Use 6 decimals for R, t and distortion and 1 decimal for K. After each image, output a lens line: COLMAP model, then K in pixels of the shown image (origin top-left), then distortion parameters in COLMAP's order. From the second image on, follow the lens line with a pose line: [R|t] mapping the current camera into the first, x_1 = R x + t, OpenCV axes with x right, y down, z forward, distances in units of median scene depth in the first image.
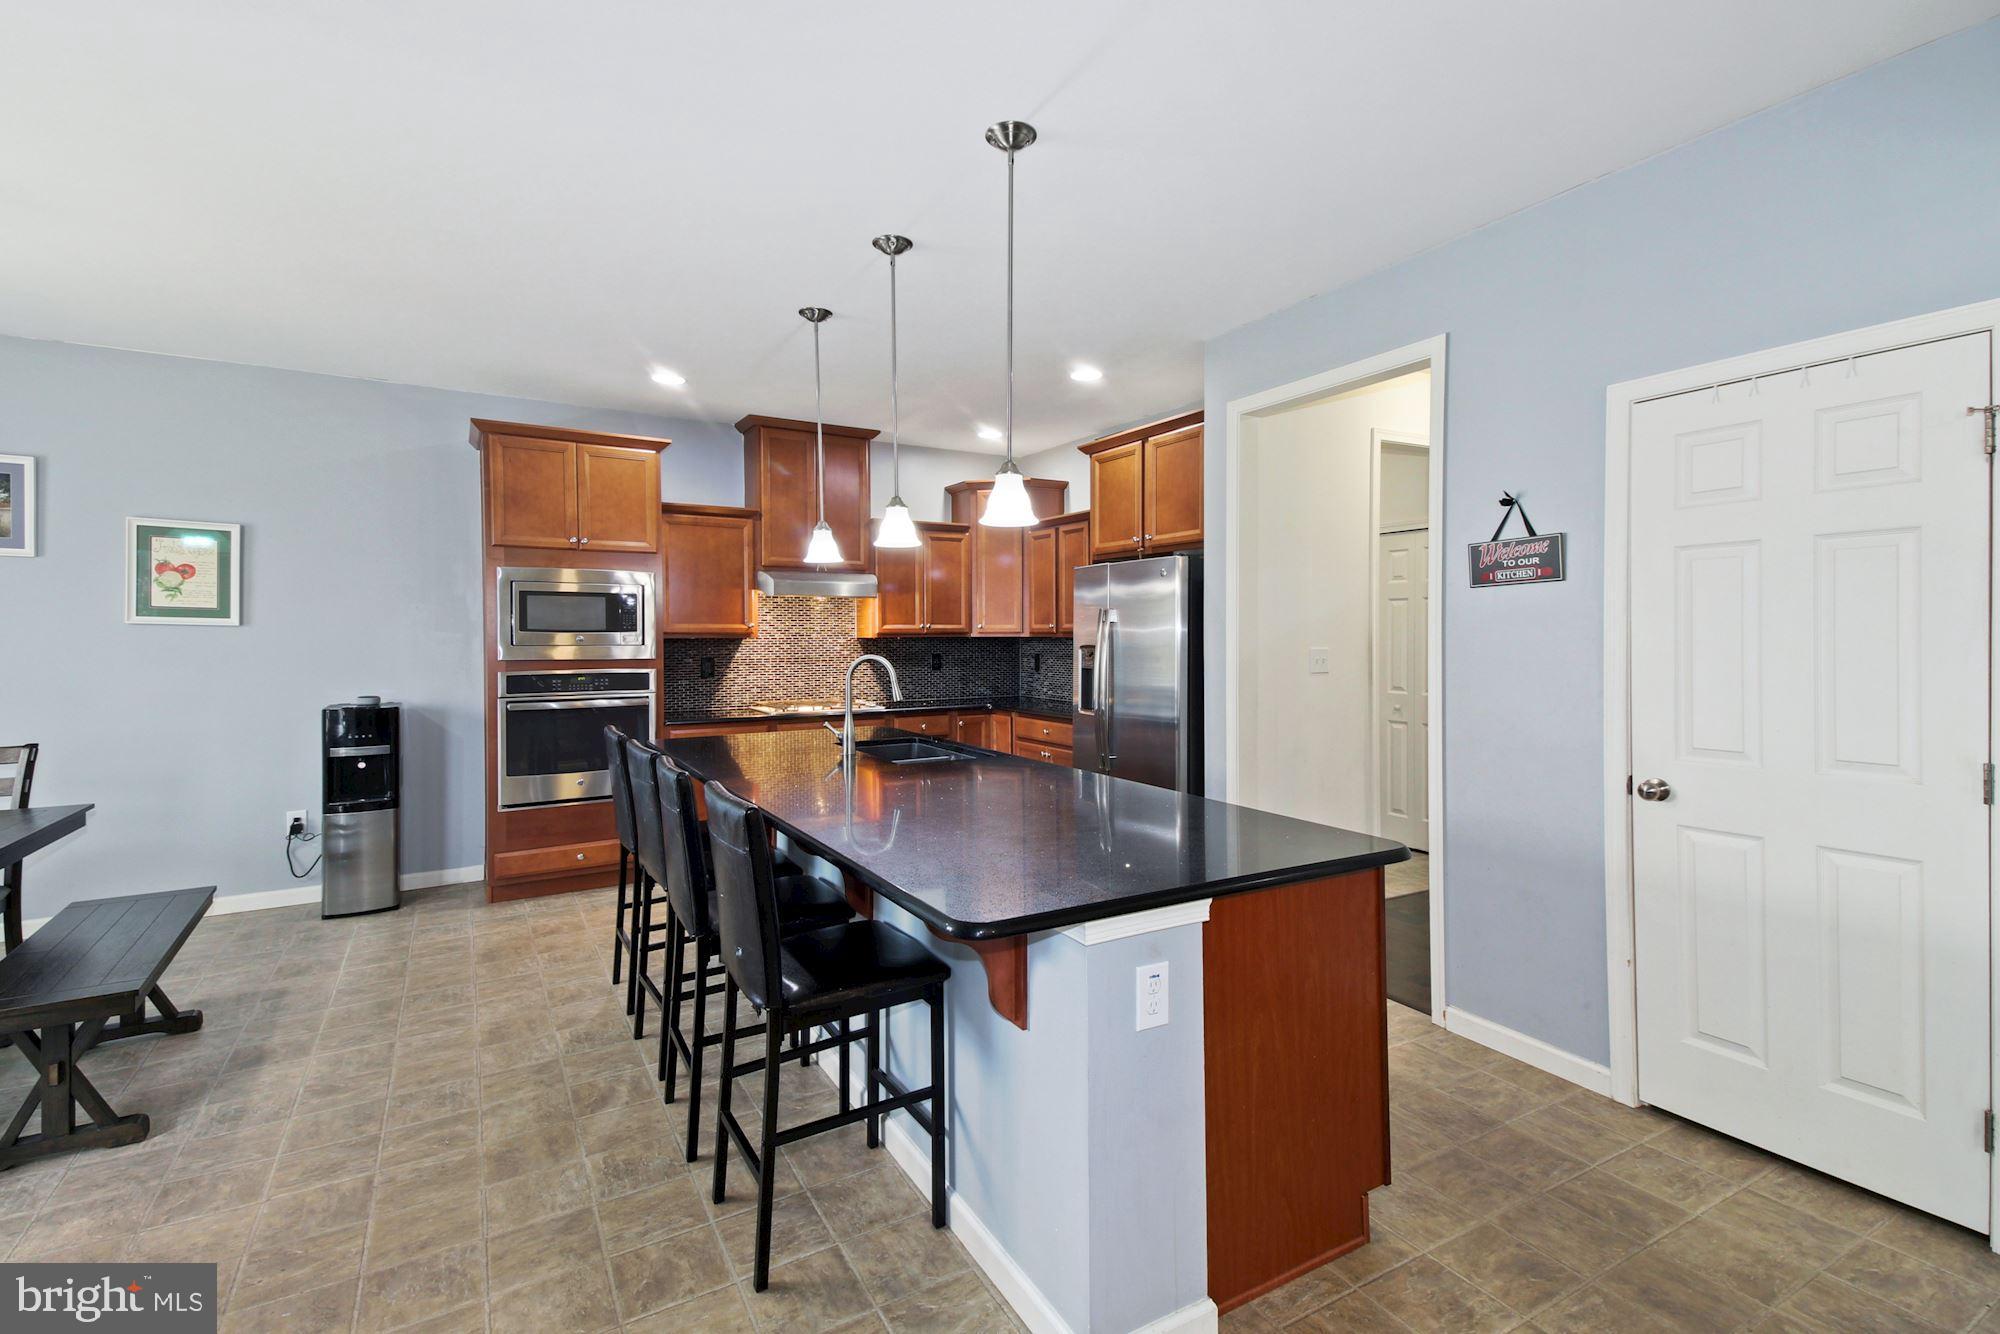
lens RADIAL K [[904.6, 0, 995.9], [0, 904.6, 649.6], [0, 0, 1]] dist [0.085106, -0.031115]
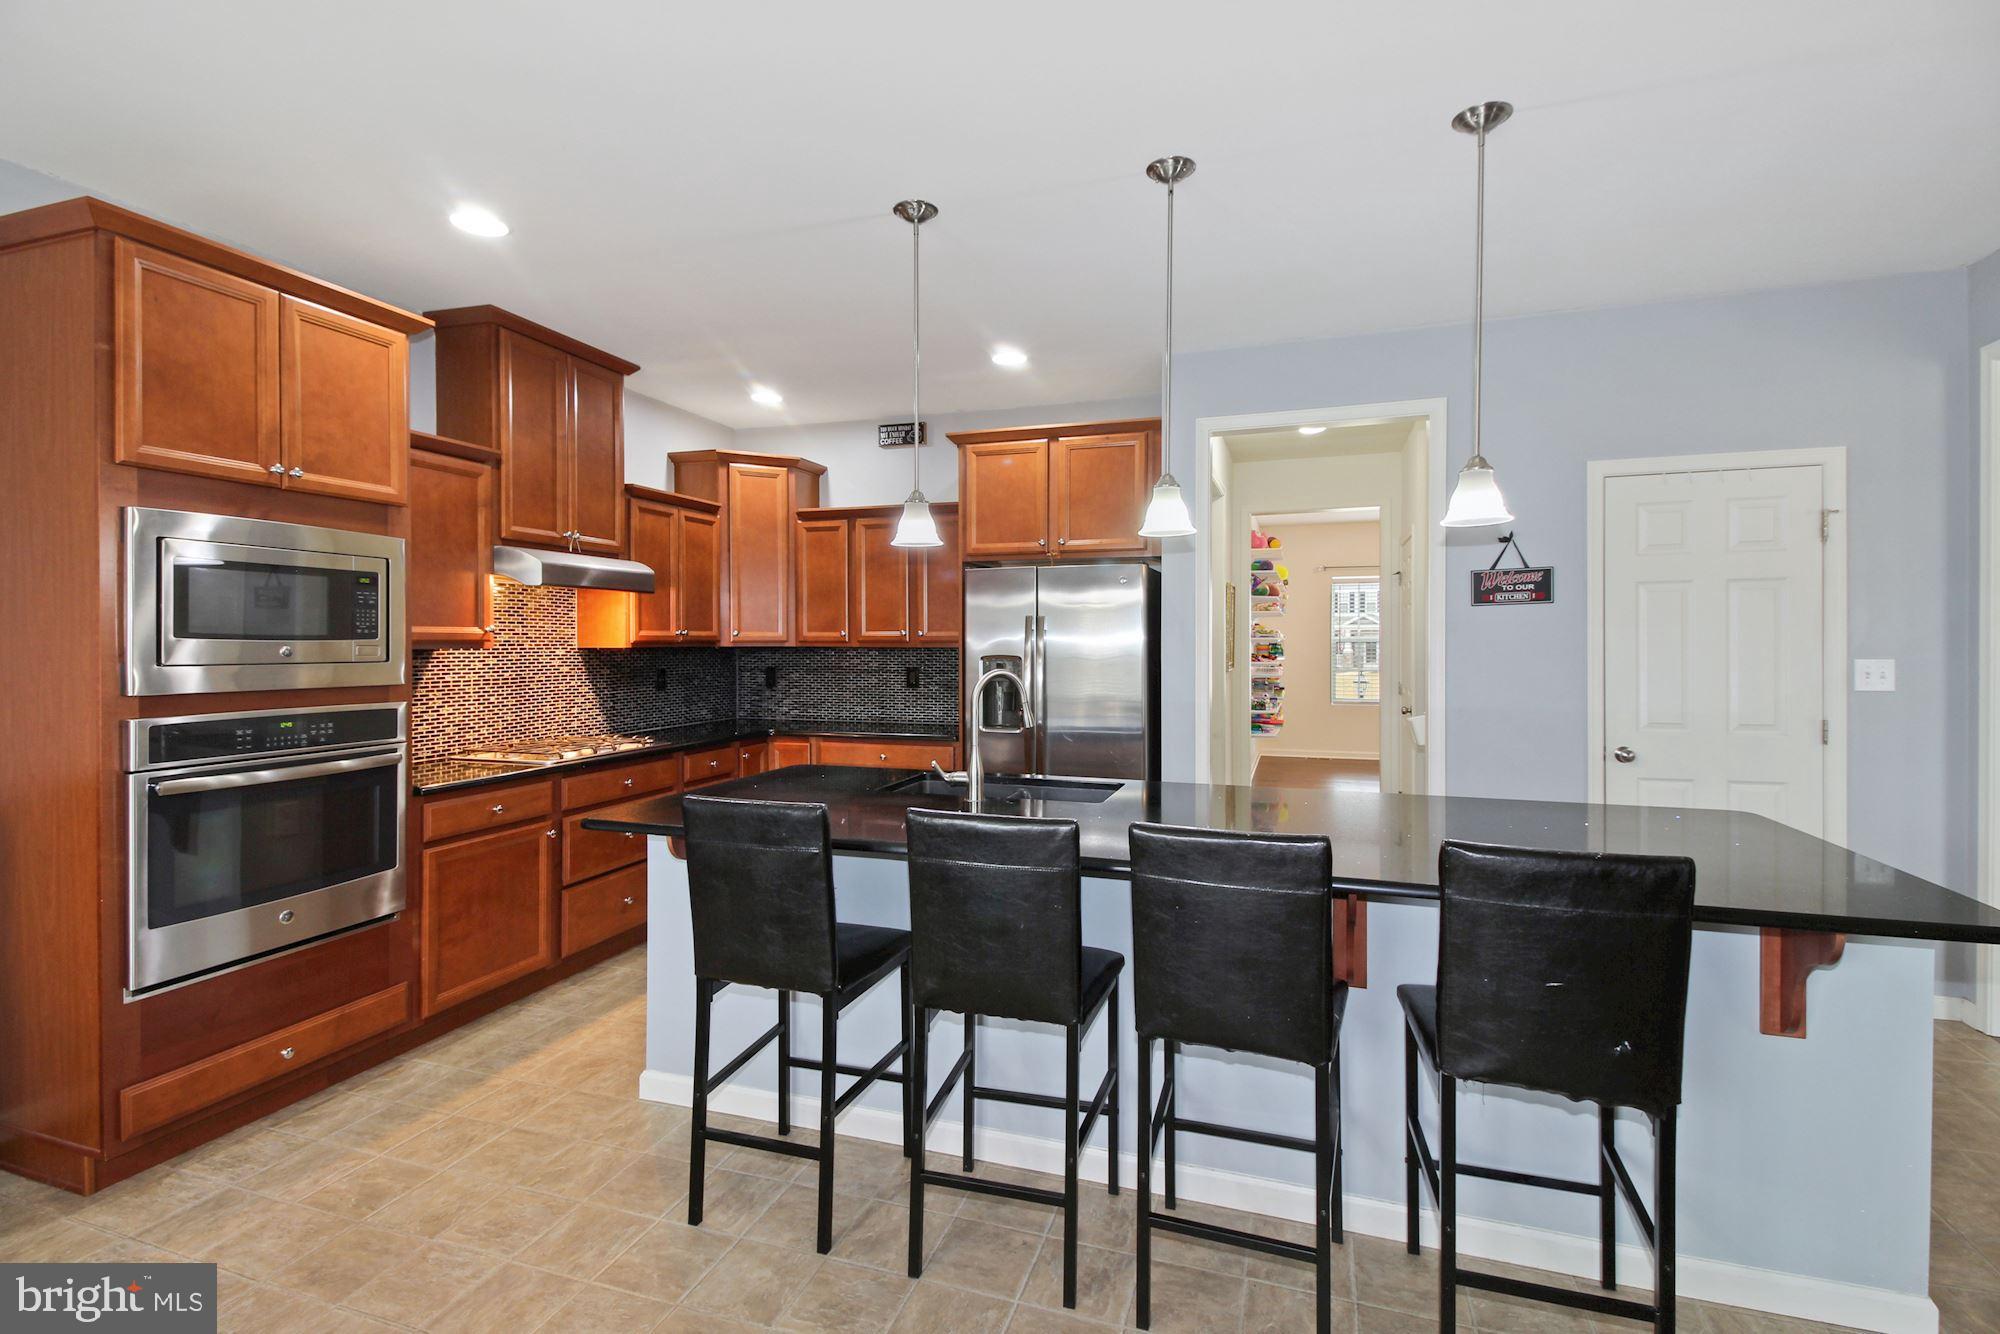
lens RADIAL K [[923.1, 0, 998.1], [0, 923.1, 641.2], [0, 0, 1]] dist [0.043495, -0.024782]
pose [[0.752231, 0.002376, 0.658895, -0.537158], [0.010847, 0.999813, -0.015989, -0.004393], [-0.658810, 0.019174, 0.752065, 0.327258]]
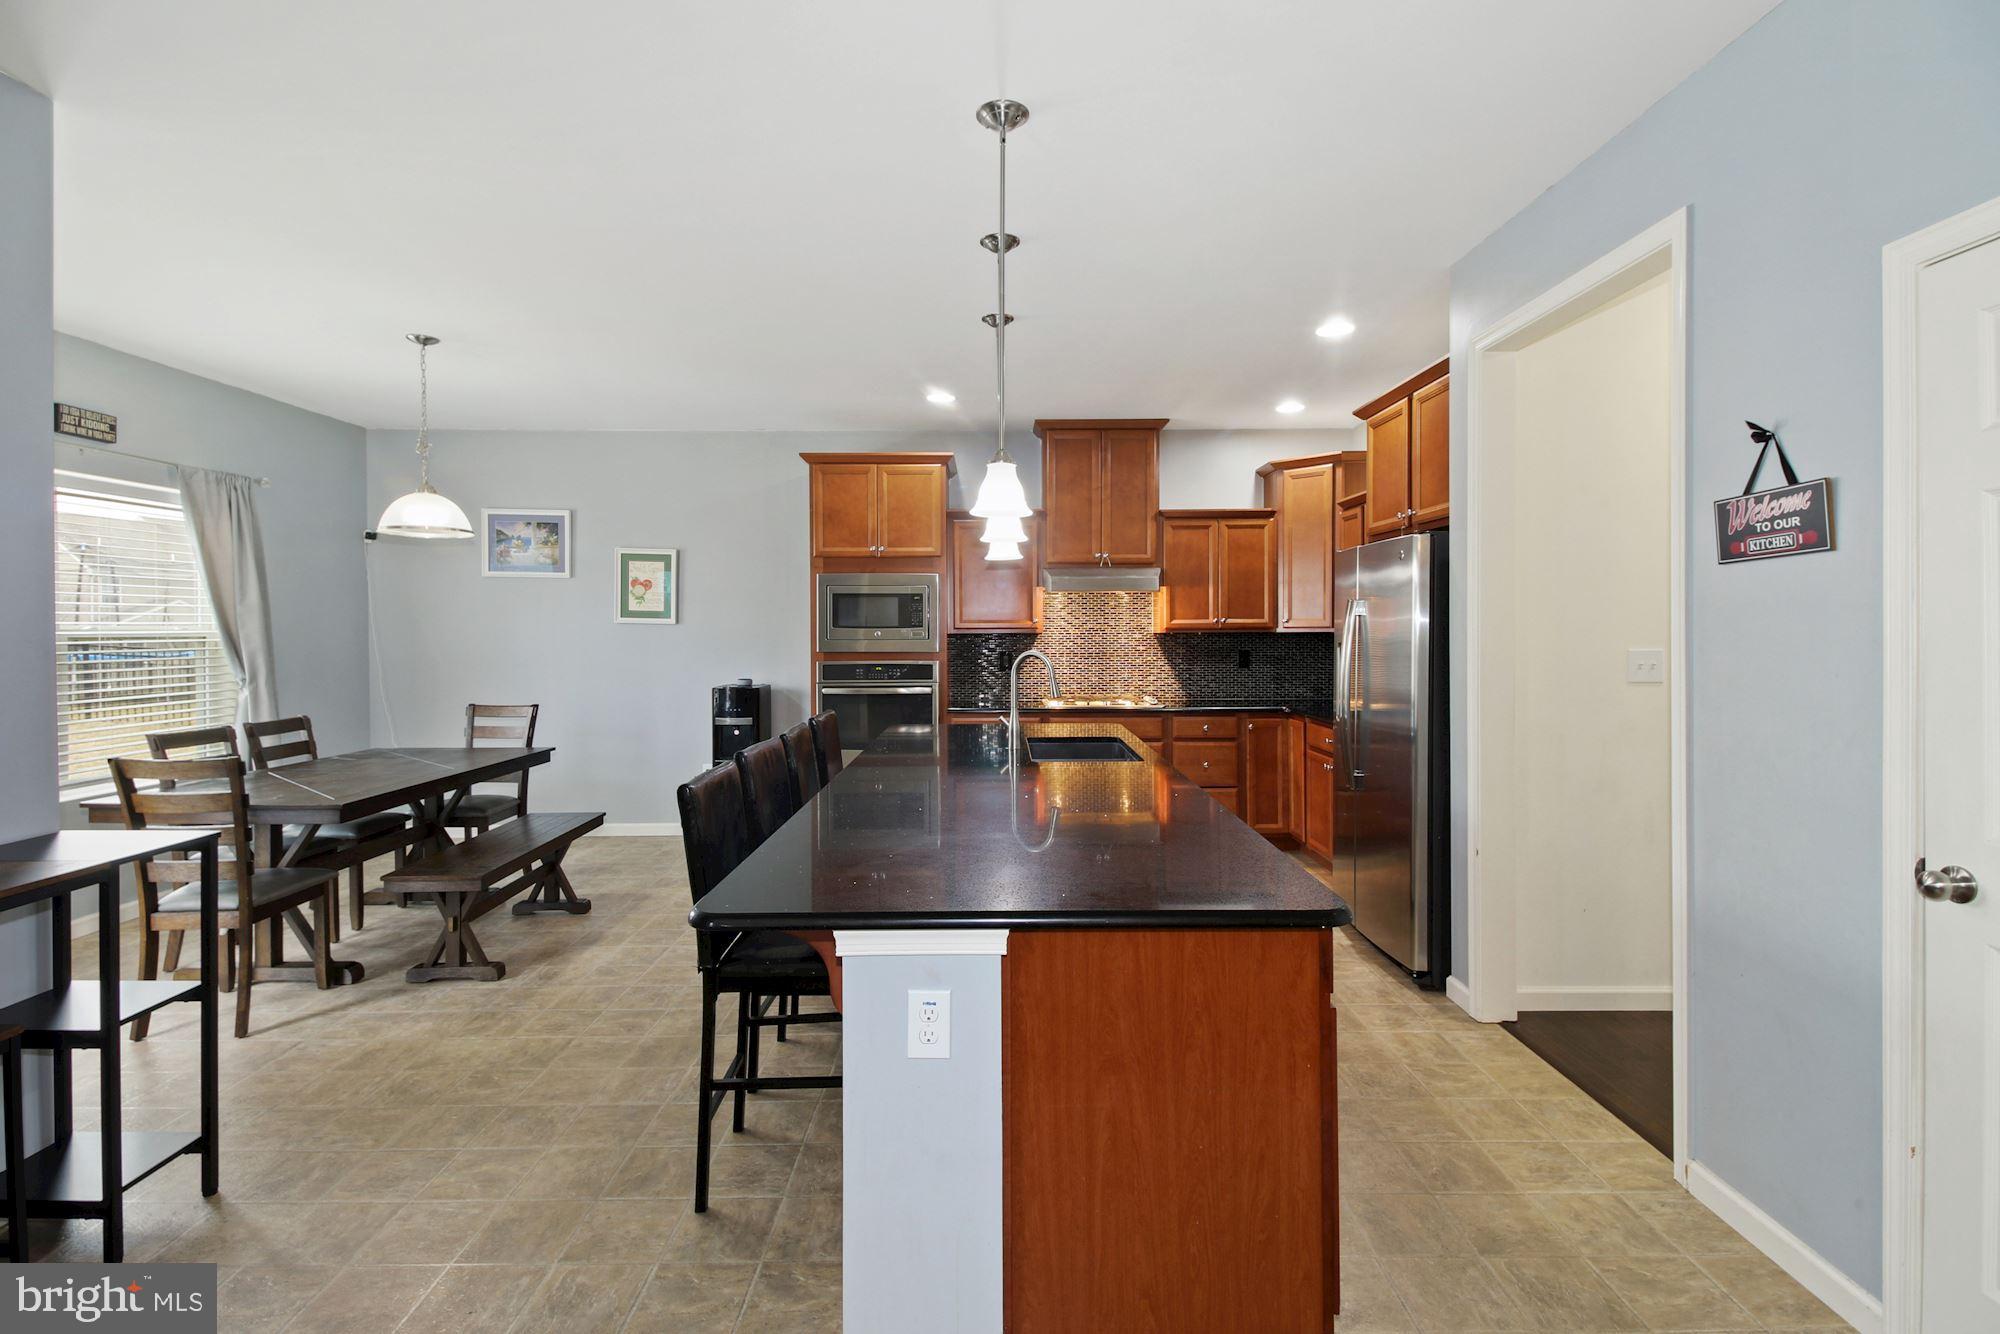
lens RADIAL K [[912.6, 0, 1001.3], [0, 912.6, 639.8], [0, 0, 1]] dist [0.046978, -0.029202]
pose [[0.868431, 0.005334, -0.495781, 0.267814], [-0.007243, 0.999972, -0.001928, -0.003504], [0.495757, 0.005265, 0.868445, 0.088479]]
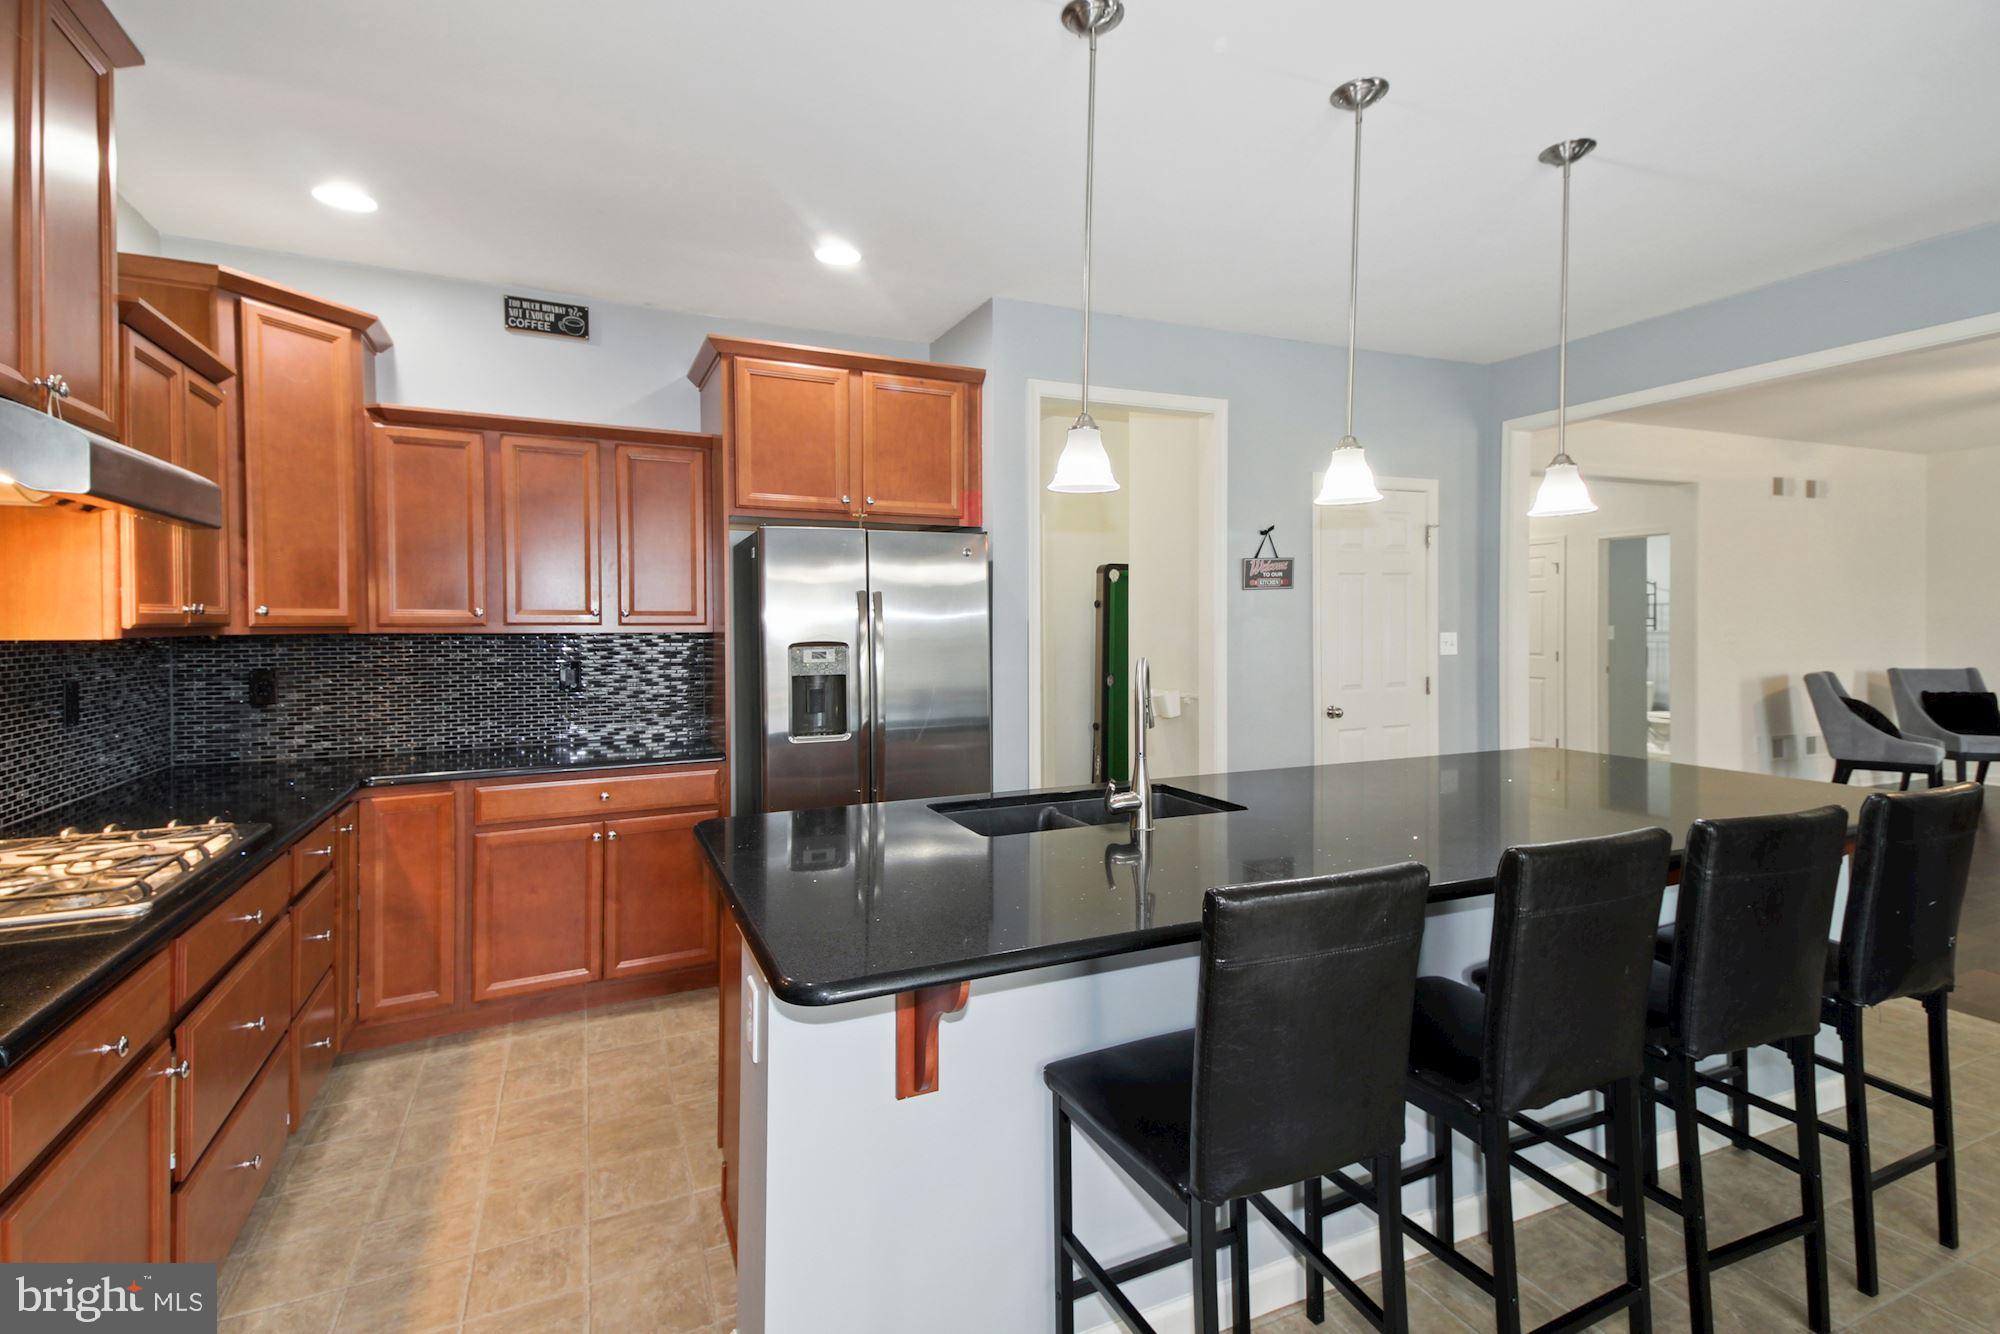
lens RADIAL K [[927.5, 0, 998.1], [0, 927.5, 640.4], [0, 0, 1]] dist [0.092235, -0.031540]
pose [[0.097040, -0.017119, 0.995133, -0.635485], [0.023880, 0.999604, 0.014867, -0.013716], [-0.994994, 0.022321, 0.097410, 0.841553]]
